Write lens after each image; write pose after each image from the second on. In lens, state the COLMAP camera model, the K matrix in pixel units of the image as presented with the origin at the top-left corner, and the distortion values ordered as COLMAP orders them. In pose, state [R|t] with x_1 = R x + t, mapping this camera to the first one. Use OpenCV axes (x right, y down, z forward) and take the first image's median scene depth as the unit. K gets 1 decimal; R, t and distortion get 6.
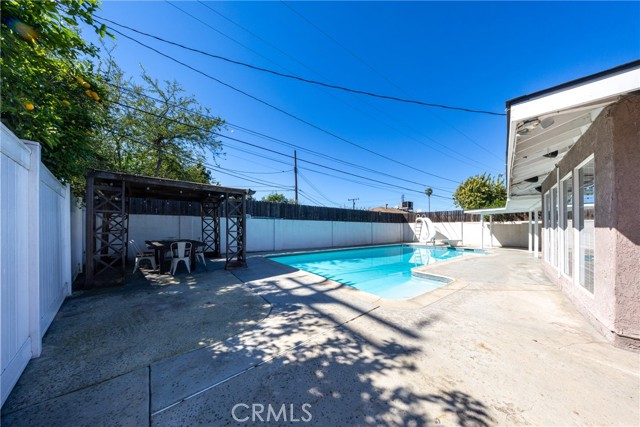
lens RADIAL K [[186.4, 0, 317.0], [0, 186.4, 228.1], [0, 0, 1]] dist [-0.002289, -0.000047]
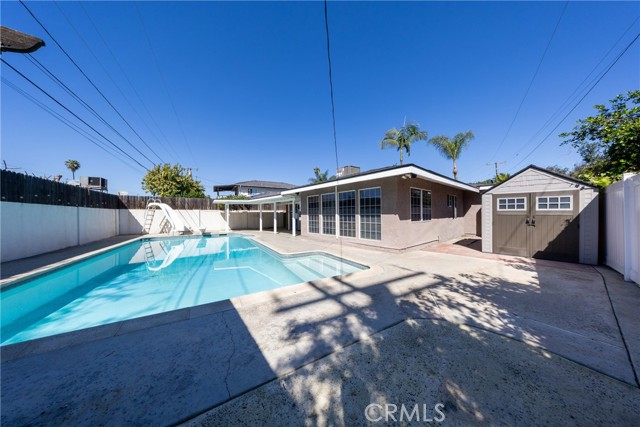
lens RADIAL K [[187.6, 0, 317.0], [0, 187.6, 213.9], [0, 0, 1]] dist [-0.000638, 0.000153]
pose [[0.120662, 0.000881, 0.992693, -1.215617], [0.008180, 0.999965, -0.001881, -0.021259], [-0.992660, 0.008347, 0.120650, 1.470921]]
